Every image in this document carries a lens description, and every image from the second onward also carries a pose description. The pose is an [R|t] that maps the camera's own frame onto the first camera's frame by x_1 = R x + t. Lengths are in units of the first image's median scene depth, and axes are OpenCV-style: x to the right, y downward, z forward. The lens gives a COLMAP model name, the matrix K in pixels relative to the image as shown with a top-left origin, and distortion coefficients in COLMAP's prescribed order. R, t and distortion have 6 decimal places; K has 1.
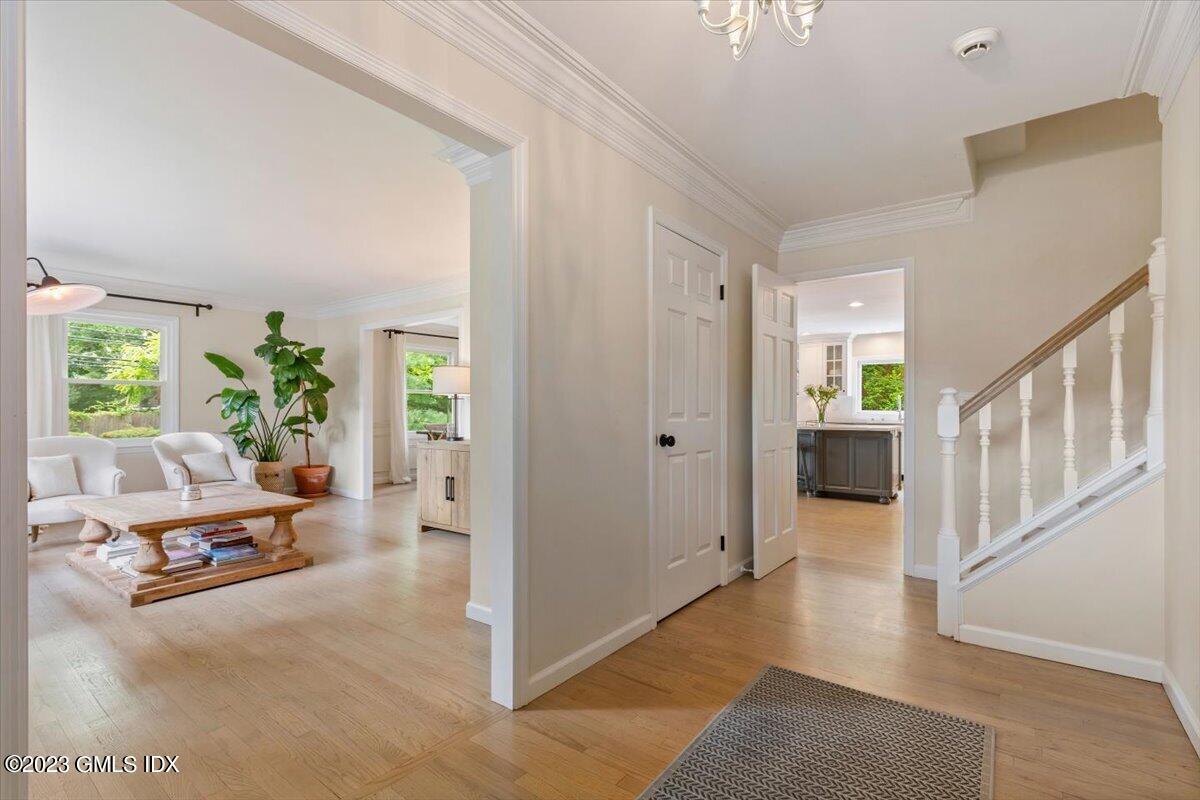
lens RADIAL K [[547.6, 0, 593.6], [0, 547.6, 410.2], [0, 0, 1]] dist [0.011677, -0.001504]
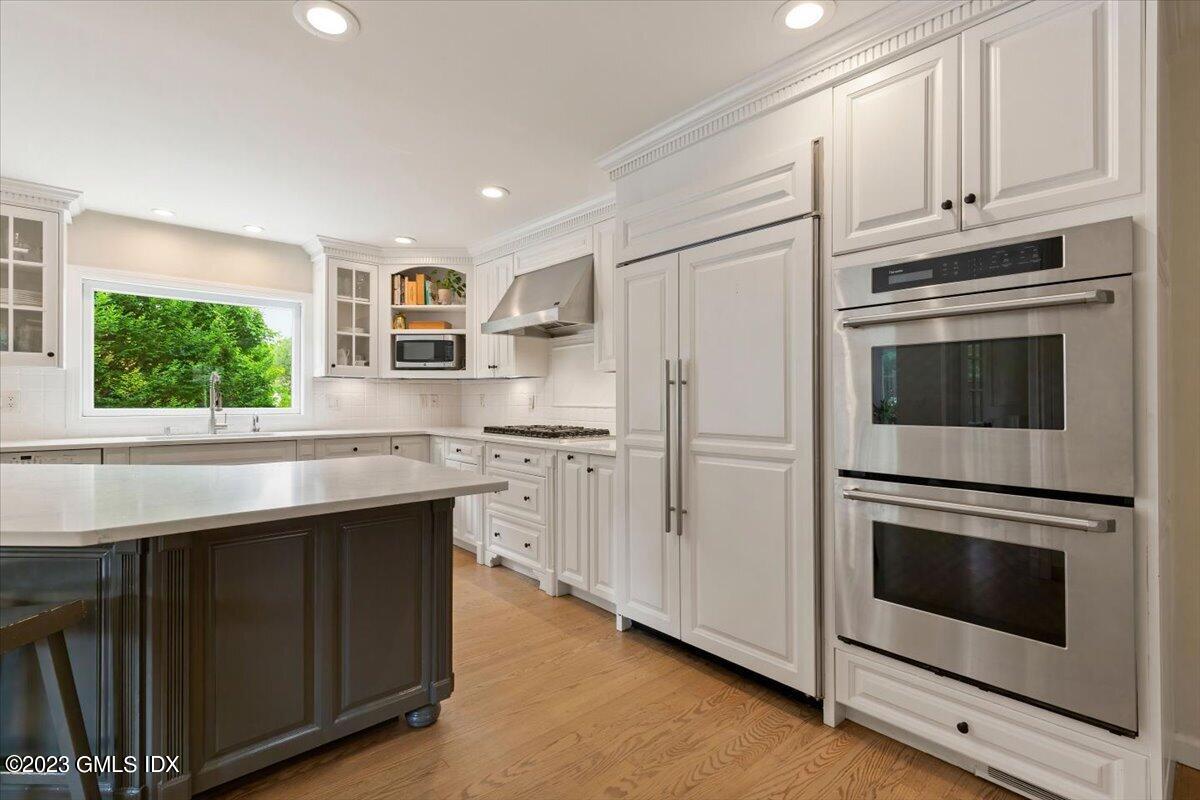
lens RADIAL K [[547.6, 0, 605.8], [0, 547.6, 394.8], [0, 0, 1]] dist [0.011677, -0.001504]
pose [[0.174263, 0.003563, 0.984693, 0.169961], [0.002851, 0.999987, -0.004122, -0.007228], [-0.984695, 0.003526, 0.174251, 0.585812]]
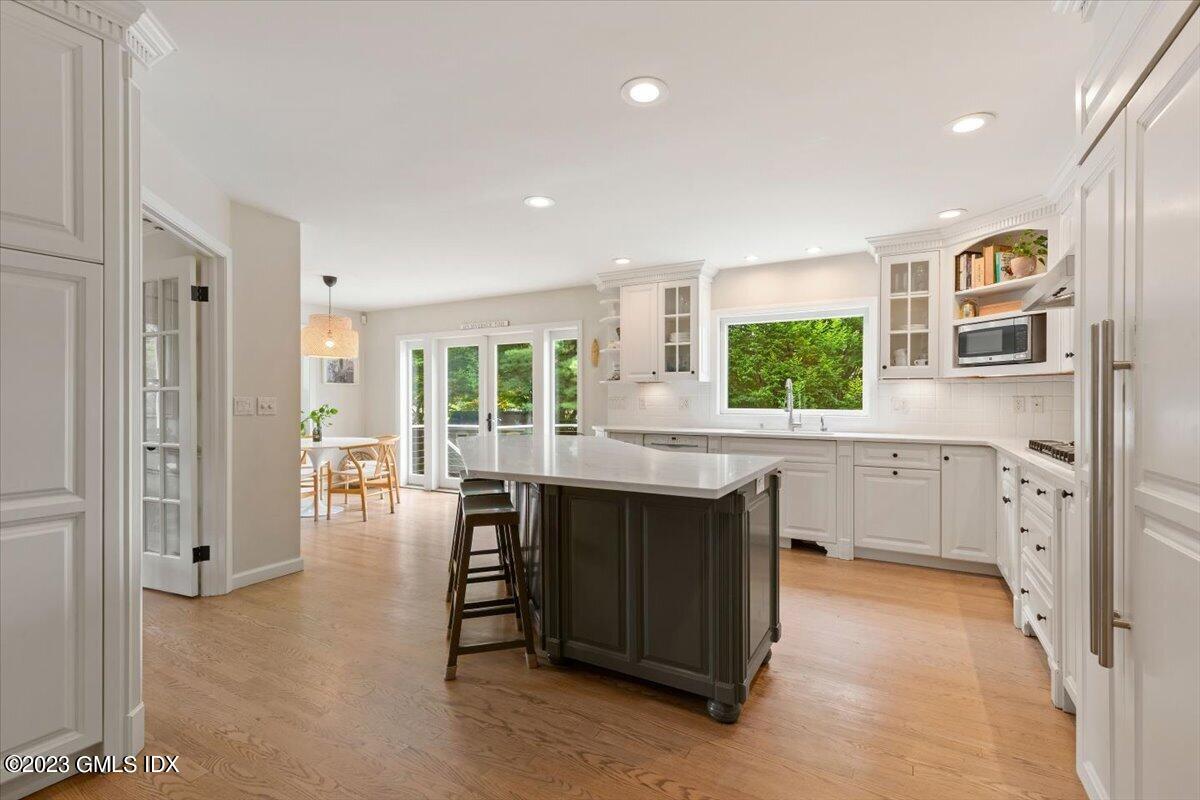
lens RADIAL K [[547.6, 0, 606.0], [0, 547.6, 404.1], [0, 0, 1]] dist [0.011677, -0.001504]
pose [[0.988179, -0.004225, 0.153243, 0.288795], [0.003894, 0.999989, 0.002461, -0.006273], [-0.153252, -0.001835, 0.988185, 0.485692]]
